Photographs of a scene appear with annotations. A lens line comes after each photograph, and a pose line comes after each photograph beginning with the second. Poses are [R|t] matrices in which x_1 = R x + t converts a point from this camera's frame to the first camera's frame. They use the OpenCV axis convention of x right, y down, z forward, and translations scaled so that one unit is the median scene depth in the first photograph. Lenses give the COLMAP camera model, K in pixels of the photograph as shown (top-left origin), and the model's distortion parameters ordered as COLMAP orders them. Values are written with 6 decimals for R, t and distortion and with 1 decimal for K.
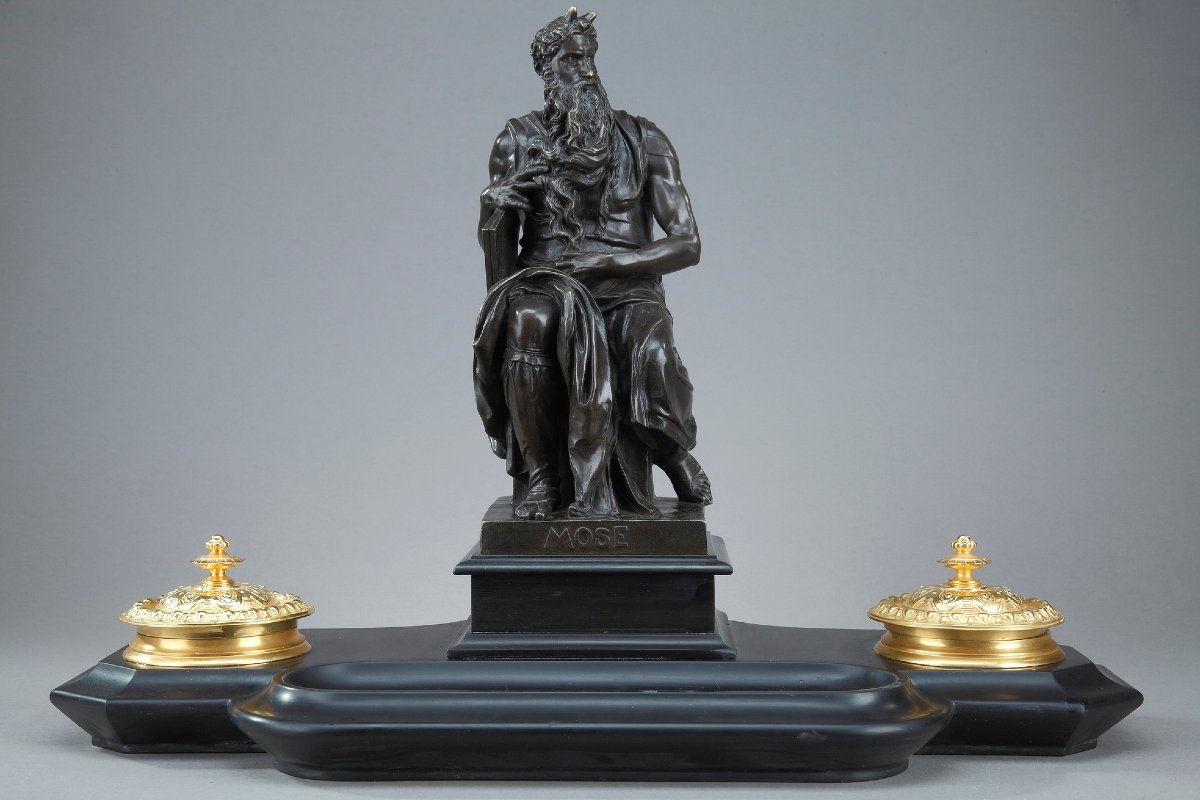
lens RADIAL K [[2011.5, 0, 600.1], [0, 2011.5, 400.0], [0, 0, 1]] dist [0.137005, 0.000000]
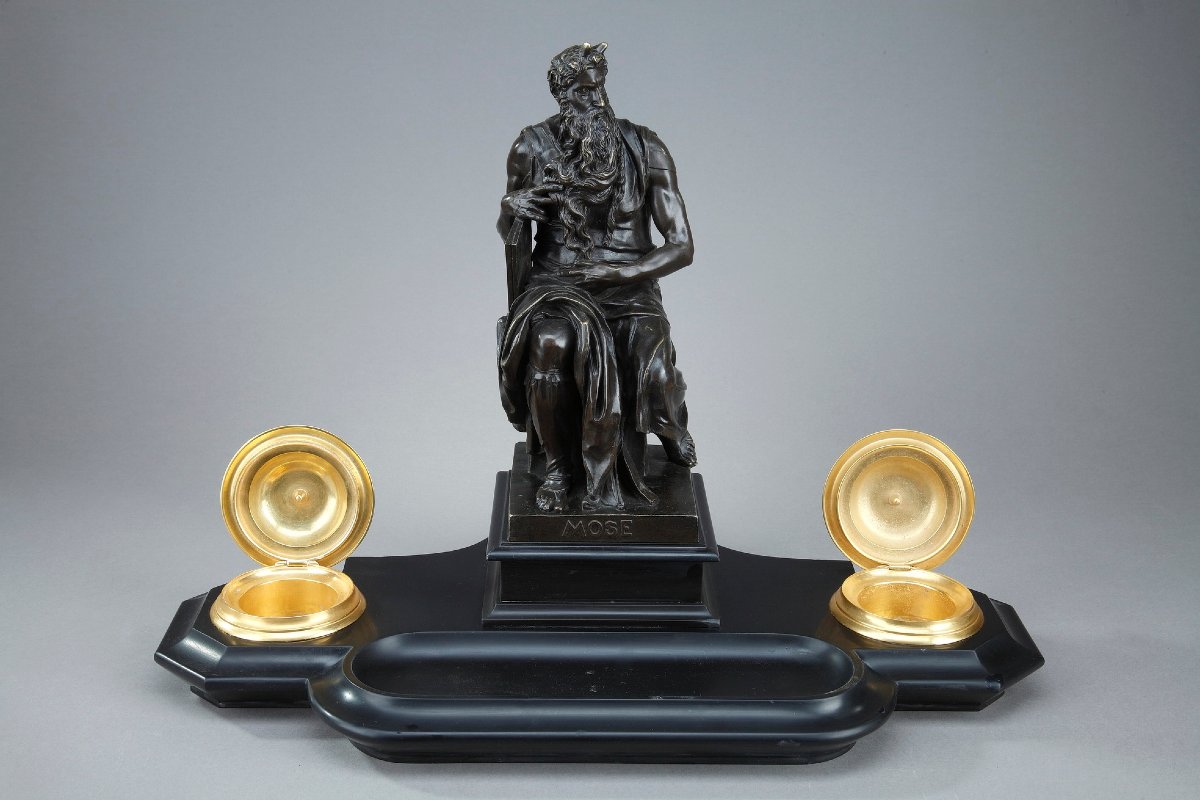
lens RADIAL K [[1725.4, 0, 600.5], [0, 1725.4, 400.7], [0, 0, 1]] dist [0.073653, 0.000000]
pose [[0.998653, 0.004049, 0.051733, -0.054581], [-0.018317, 0.960285, 0.278417, -0.271612], [-0.048551, -0.278990, 0.959066, 0.036883]]
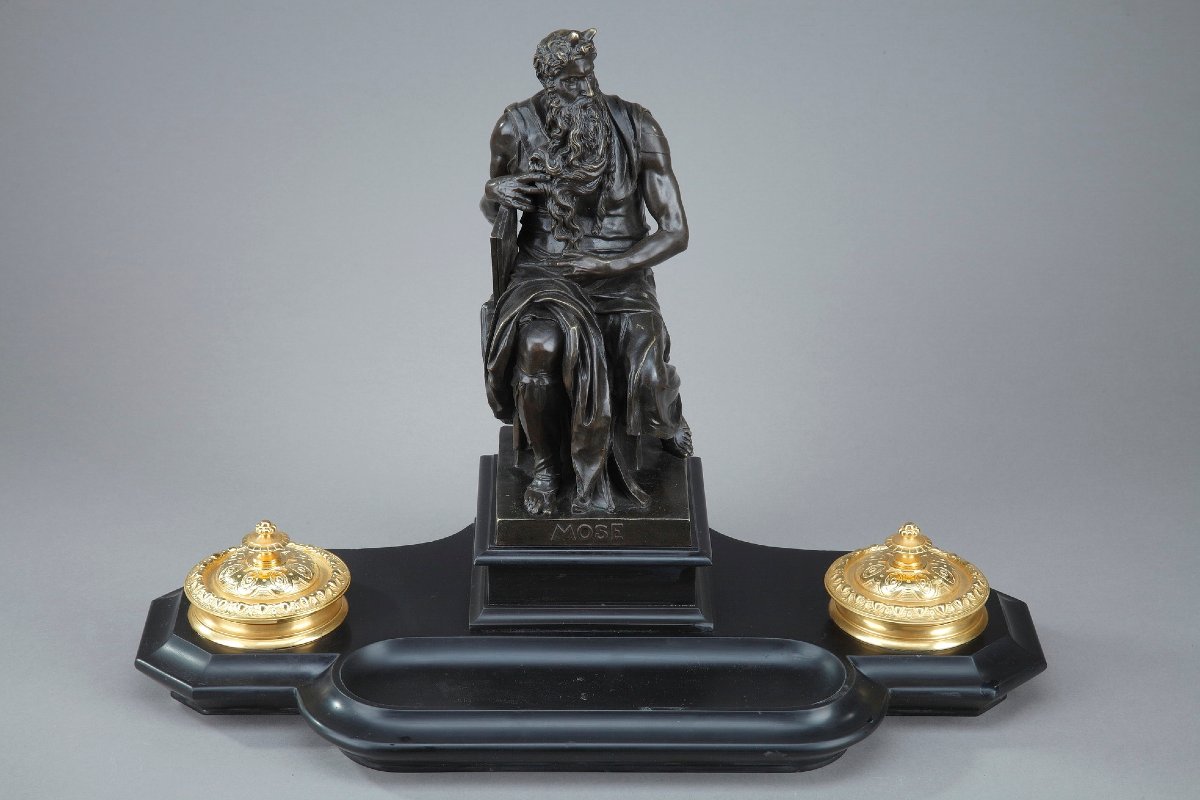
lens RADIAL K [[2993.7, 0, 604.4], [0, 2993.7, 405.8], [0, 0, 1]] dist [0.272591, 0.000000]
pose [[0.998781, -0.003710, 0.049215, -0.076778], [-0.015525, 0.922935, 0.384643, -0.623868], [-0.046849, -0.384938, 0.921752, -0.532454]]
